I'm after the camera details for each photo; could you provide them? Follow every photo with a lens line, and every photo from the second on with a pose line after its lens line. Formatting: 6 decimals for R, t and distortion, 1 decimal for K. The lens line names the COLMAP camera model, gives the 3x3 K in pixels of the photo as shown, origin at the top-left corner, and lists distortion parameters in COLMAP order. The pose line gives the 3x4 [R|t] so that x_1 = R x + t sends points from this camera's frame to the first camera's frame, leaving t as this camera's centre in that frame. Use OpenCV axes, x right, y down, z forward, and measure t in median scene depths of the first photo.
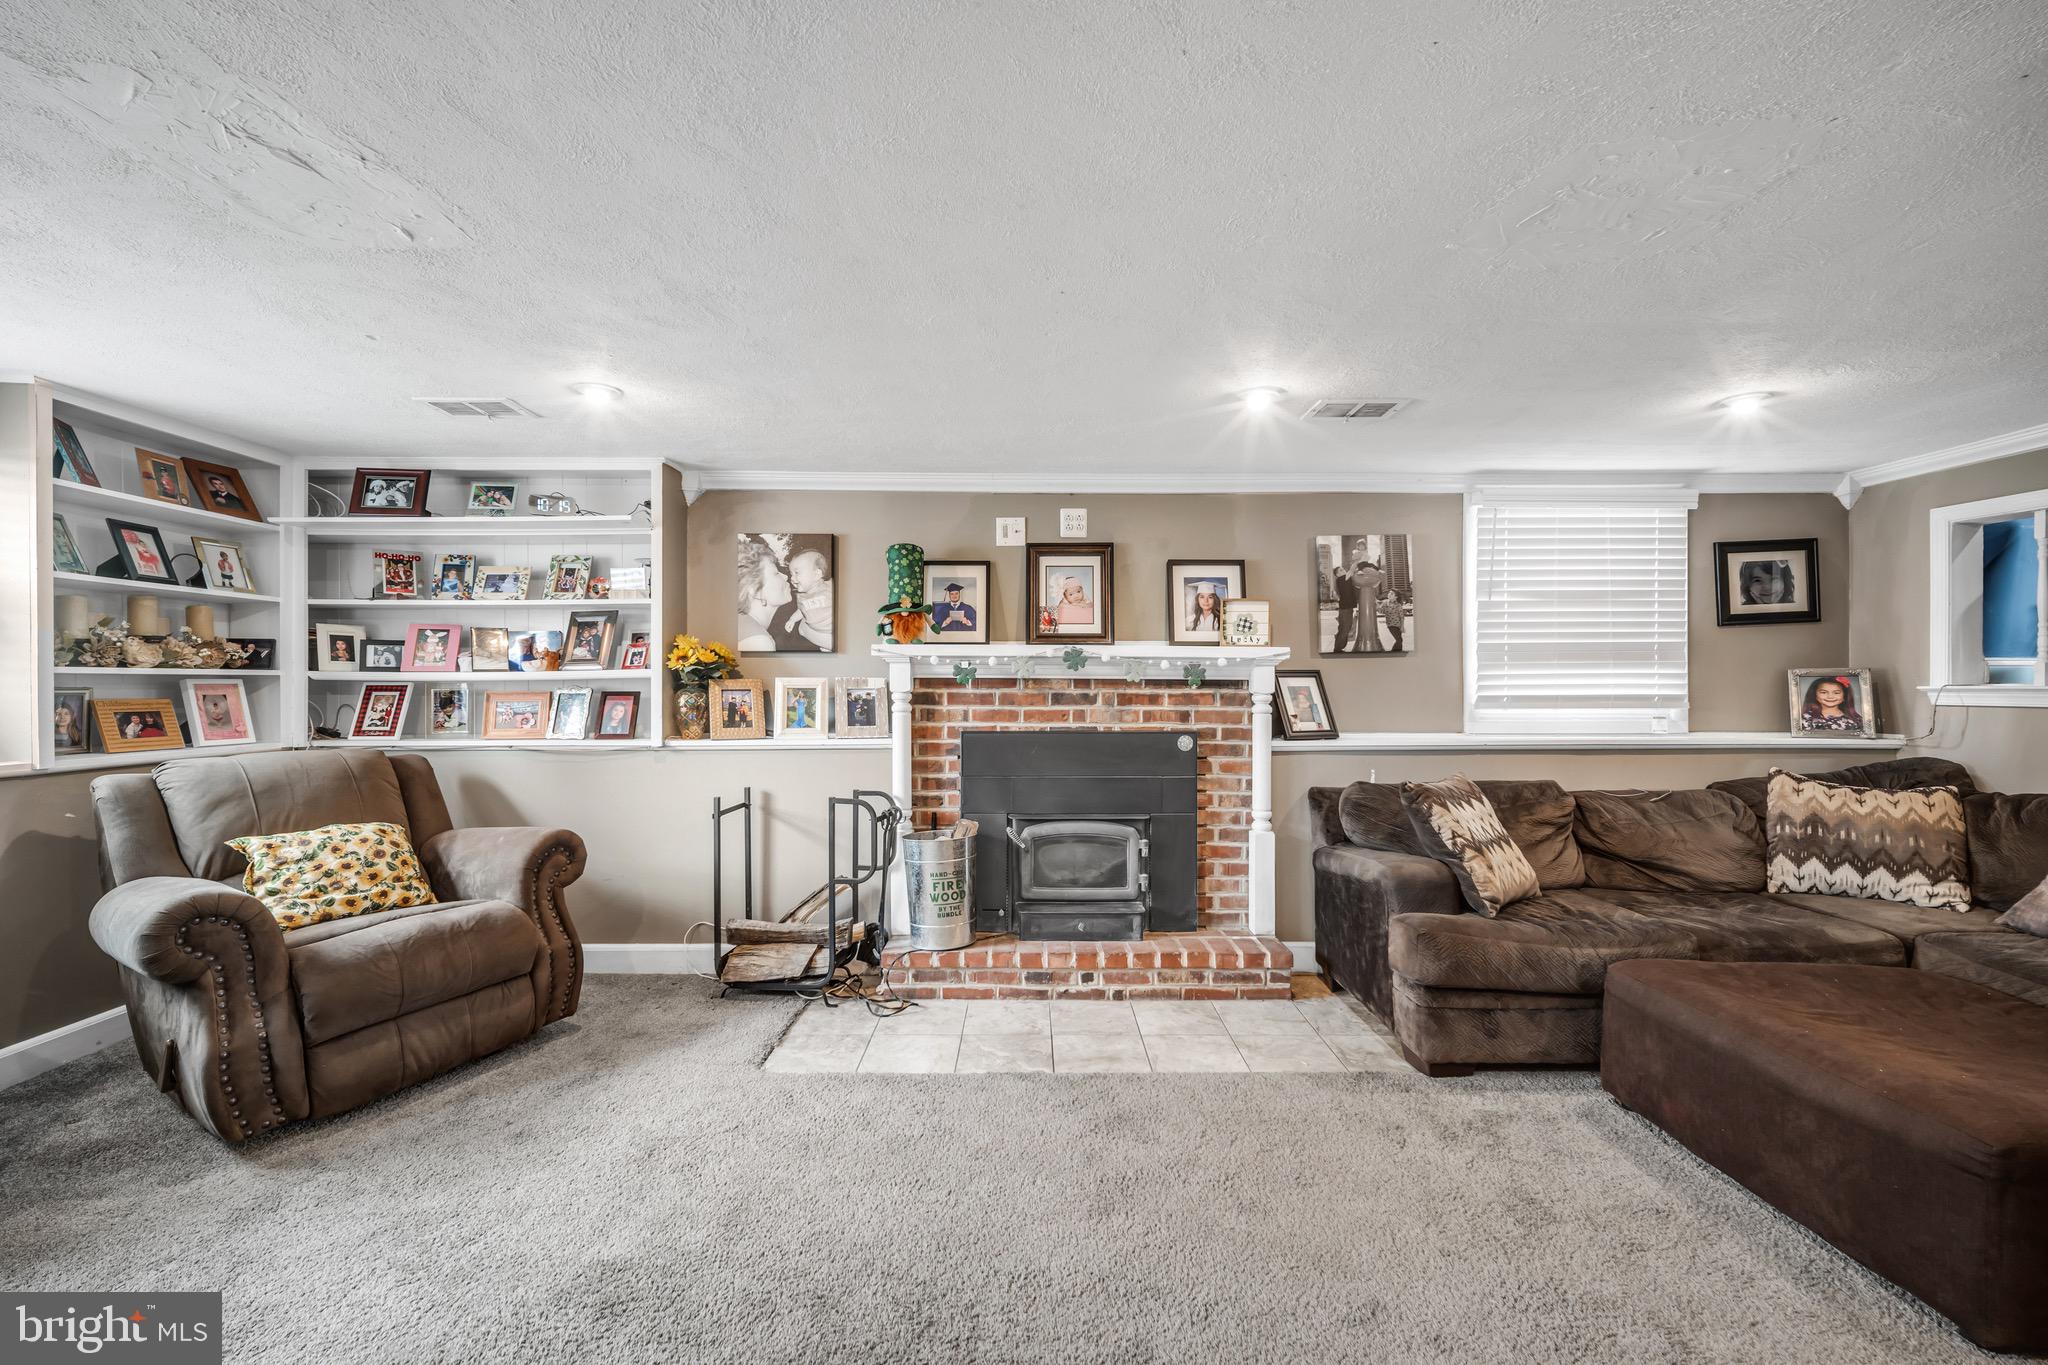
lens RADIAL K [[849.0, 0, 1025.4], [0, 849.0, 687.9], [0, 0, 1]] dist [-0.001200, -0.000144]
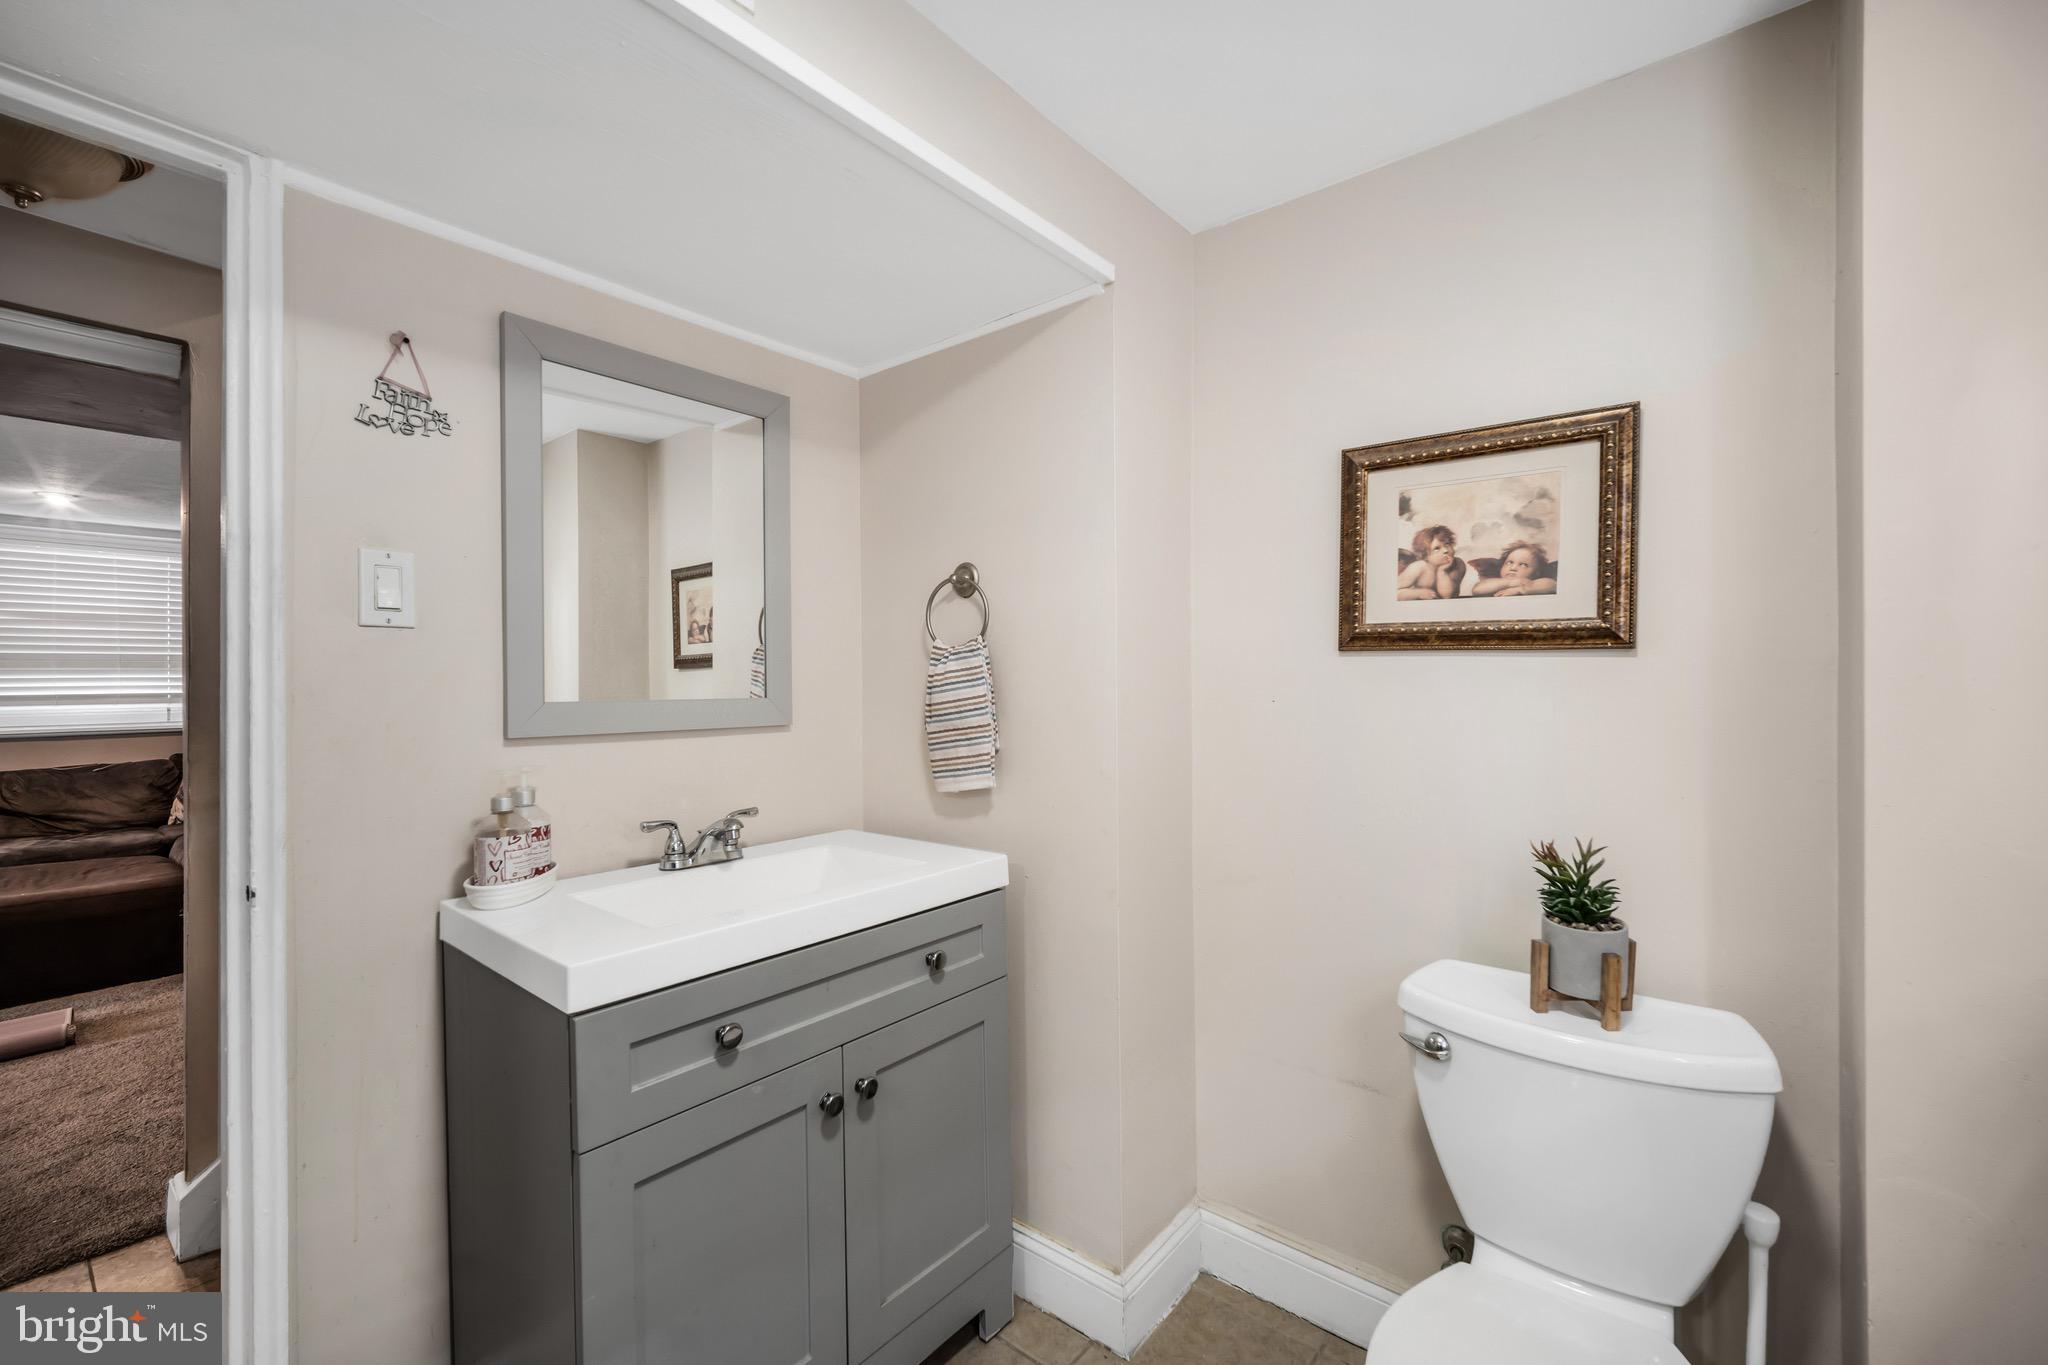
lens RADIAL K [[849.0, 0, 1023.2], [0, 849.0, 681.9], [0, 0, 1]] dist [-0.001200, -0.000144]
pose [[0.630700, -0.002374, 0.776023, 0.553075], [-0.001341, 0.999990, 0.004150, -0.017899], [-0.776025, -0.003658, 0.630691, -0.920283]]
